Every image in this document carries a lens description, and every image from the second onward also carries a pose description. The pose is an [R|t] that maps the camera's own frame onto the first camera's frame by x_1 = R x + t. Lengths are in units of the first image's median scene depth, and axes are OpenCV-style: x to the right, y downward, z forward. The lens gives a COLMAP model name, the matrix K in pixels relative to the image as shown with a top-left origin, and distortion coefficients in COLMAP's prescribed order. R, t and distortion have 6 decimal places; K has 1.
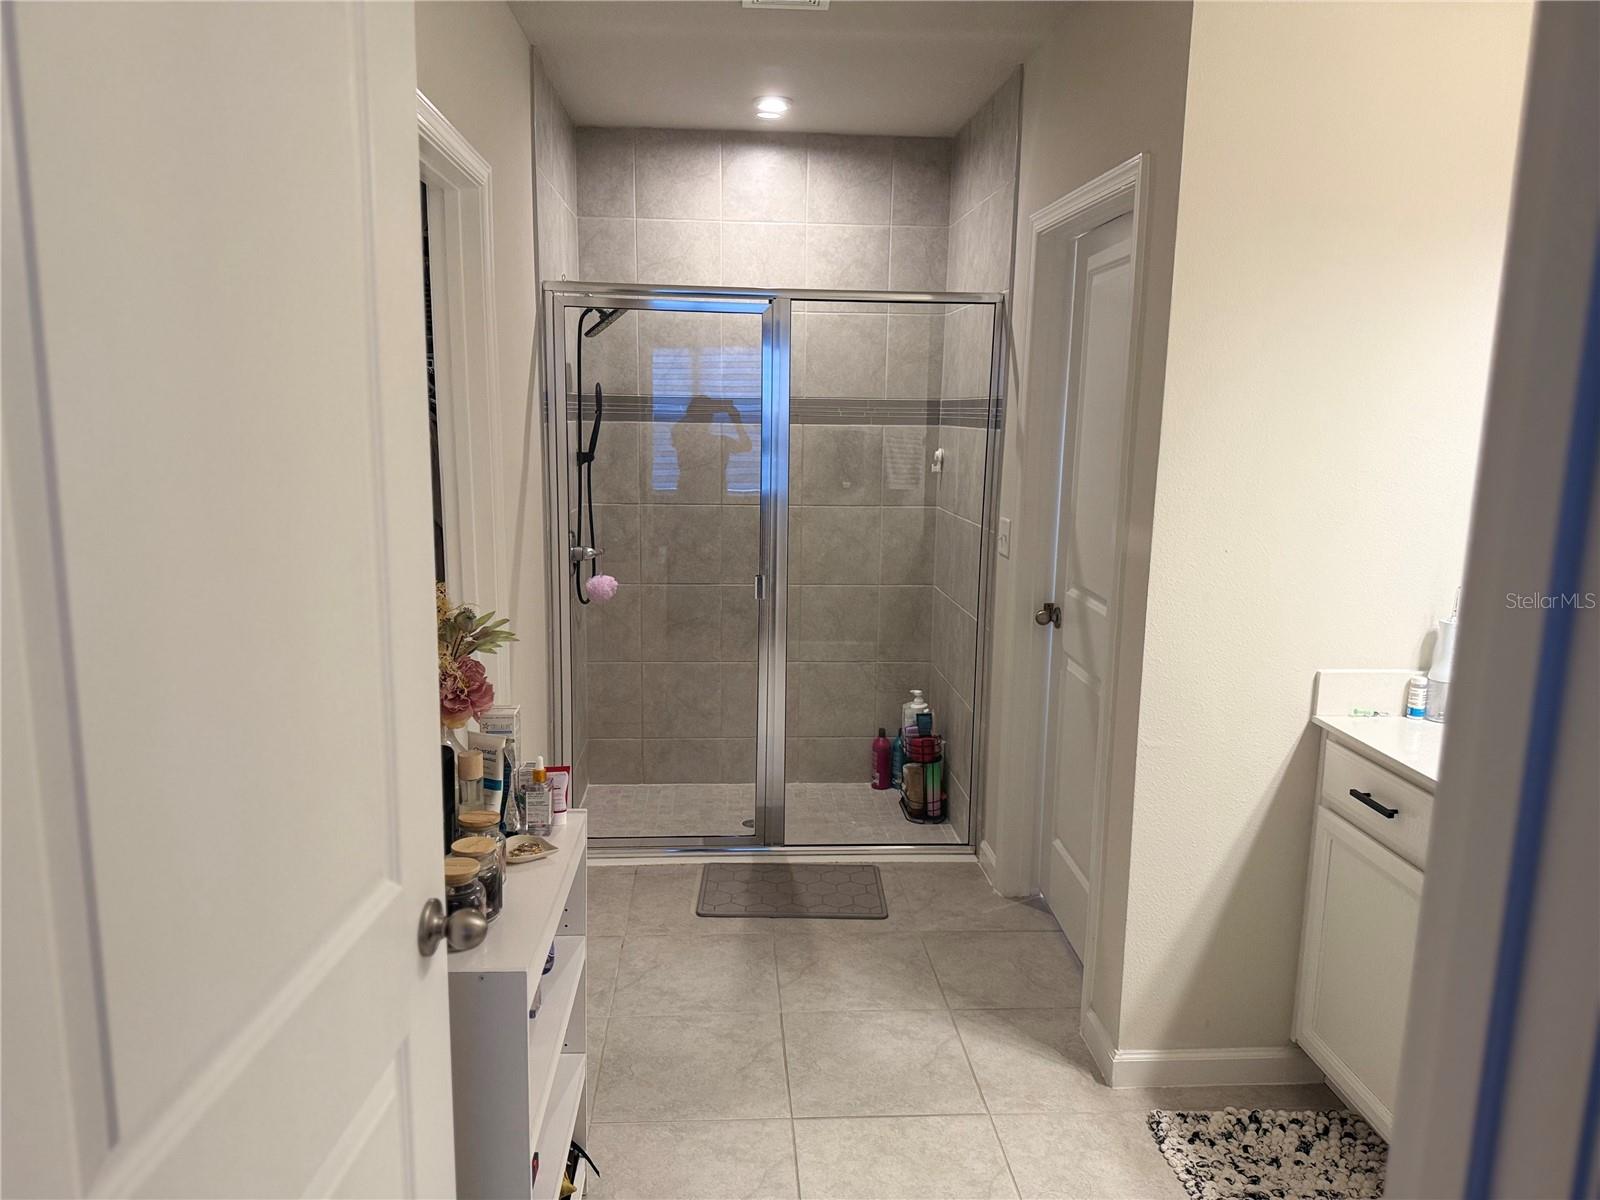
lens RADIAL K [[1123.5, 0, 799.5], [0, 1123.5, 602.2], [0, 0, 1]] dist [0.071554, -0.082574]
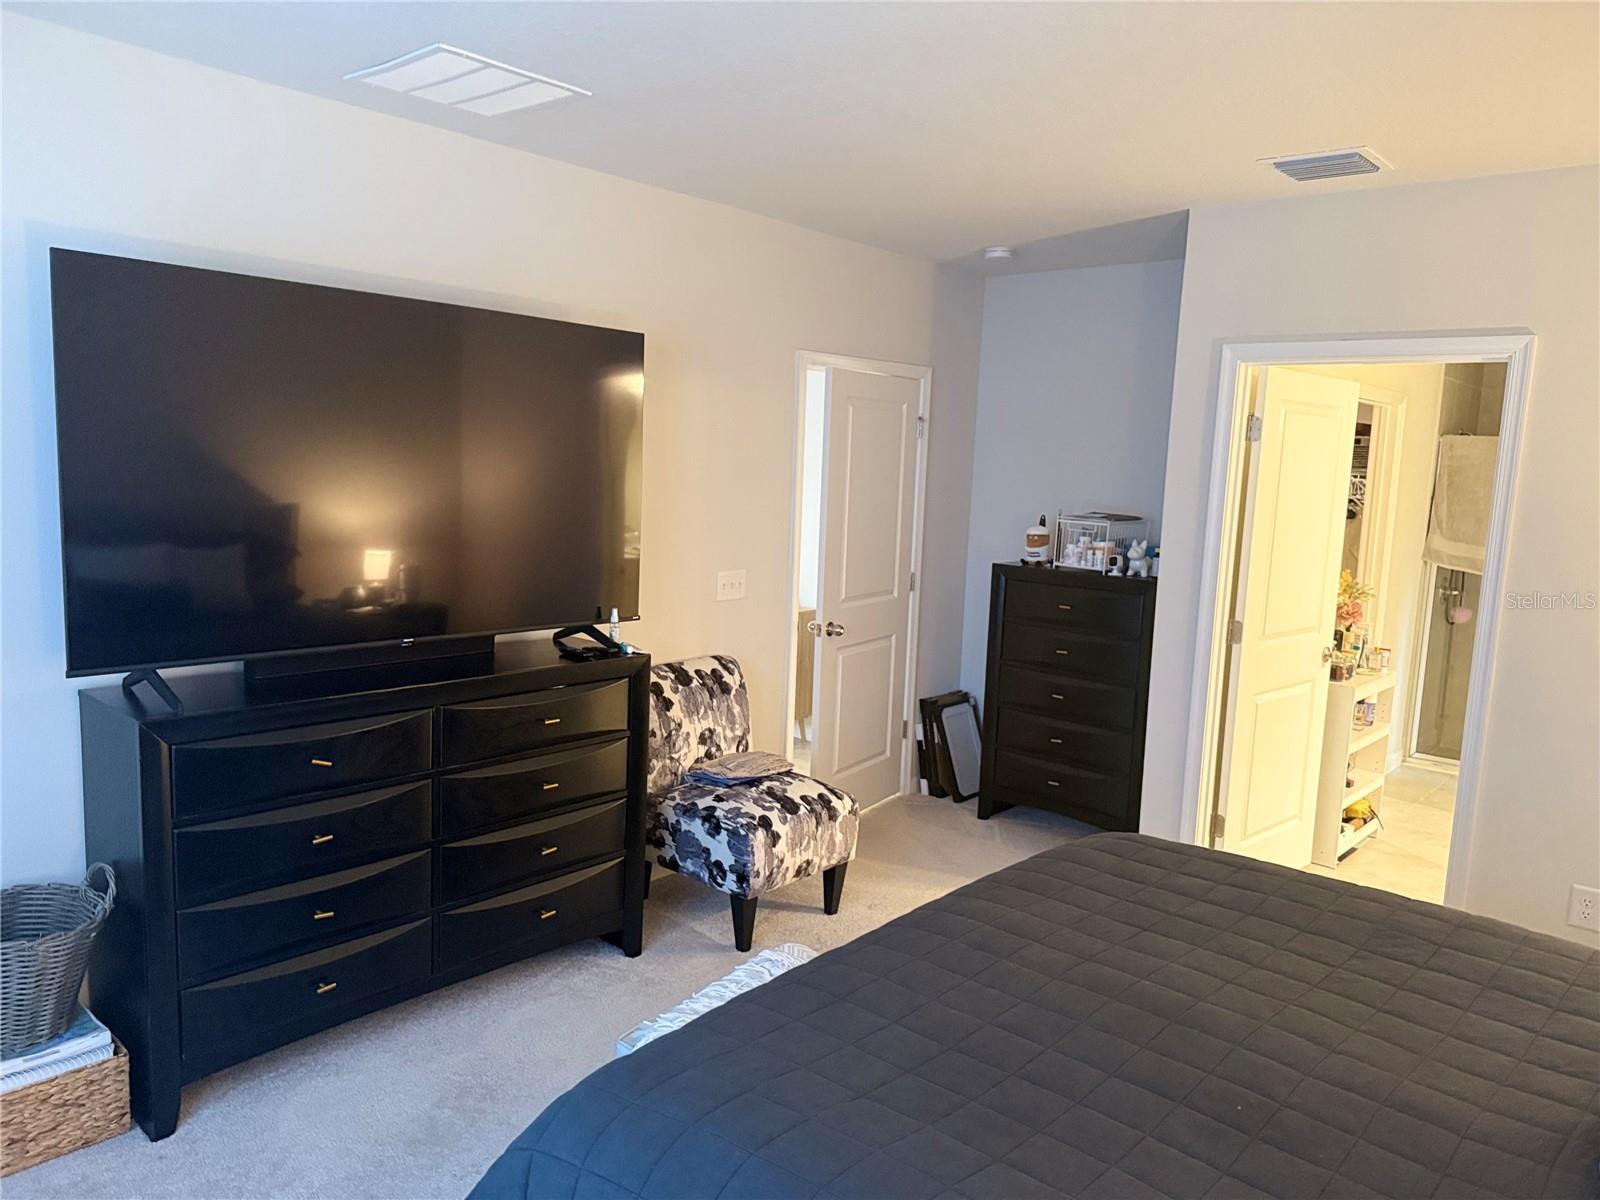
lens RADIAL K [[1123.5, 0, 796.7], [0, 1123.5, 599.7], [0, 0, 1]] dist [0.071554, -0.082574]
pose [[0.703143, 0.108043, -0.702792, 0.609923], [-0.156282, 0.987702, -0.004518, 0.250973], [0.693661, 0.113011, 0.711381, -1.657044]]
